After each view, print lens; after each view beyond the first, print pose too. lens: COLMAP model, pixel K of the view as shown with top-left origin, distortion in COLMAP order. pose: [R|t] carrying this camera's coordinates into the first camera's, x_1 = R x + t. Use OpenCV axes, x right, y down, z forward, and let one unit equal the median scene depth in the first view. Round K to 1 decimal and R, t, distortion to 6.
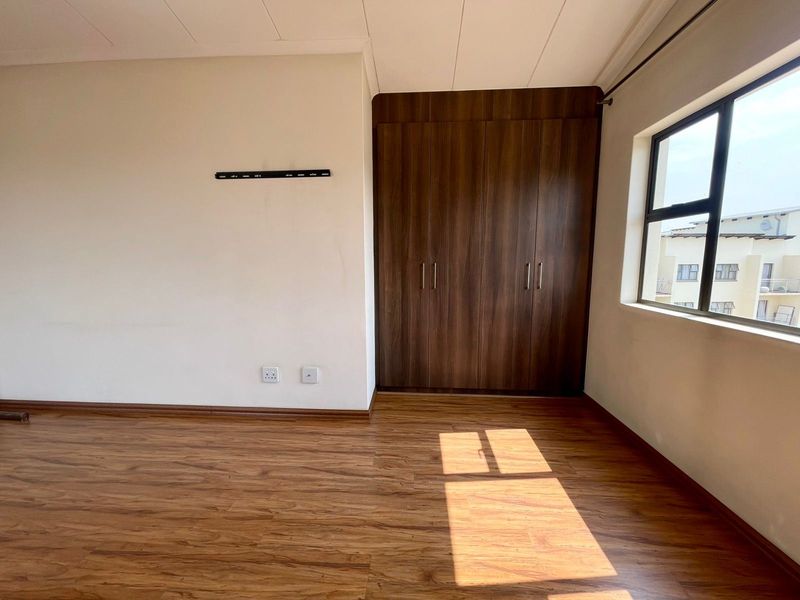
lens RADIAL K [[323.4, 0, 400.0], [0, 323.4, 300.0], [0, 0, 1]] dist [0.000488, 0.000321]
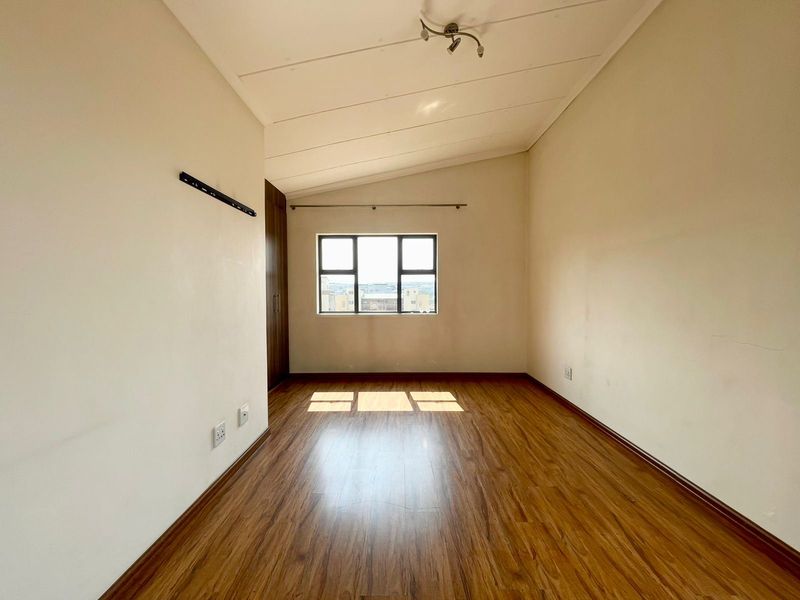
lens RADIAL K [[323.4, 0, 400.0], [0, 323.4, 300.0], [0, 0, 1]] dist [0.000488, 0.000321]
pose [[-0.060357, -0.024112, 0.997886, -1.385668], [0.122813, 0.991933, 0.031397, -0.080633], [-0.990593, 0.124448, -0.056909, 0.631773]]
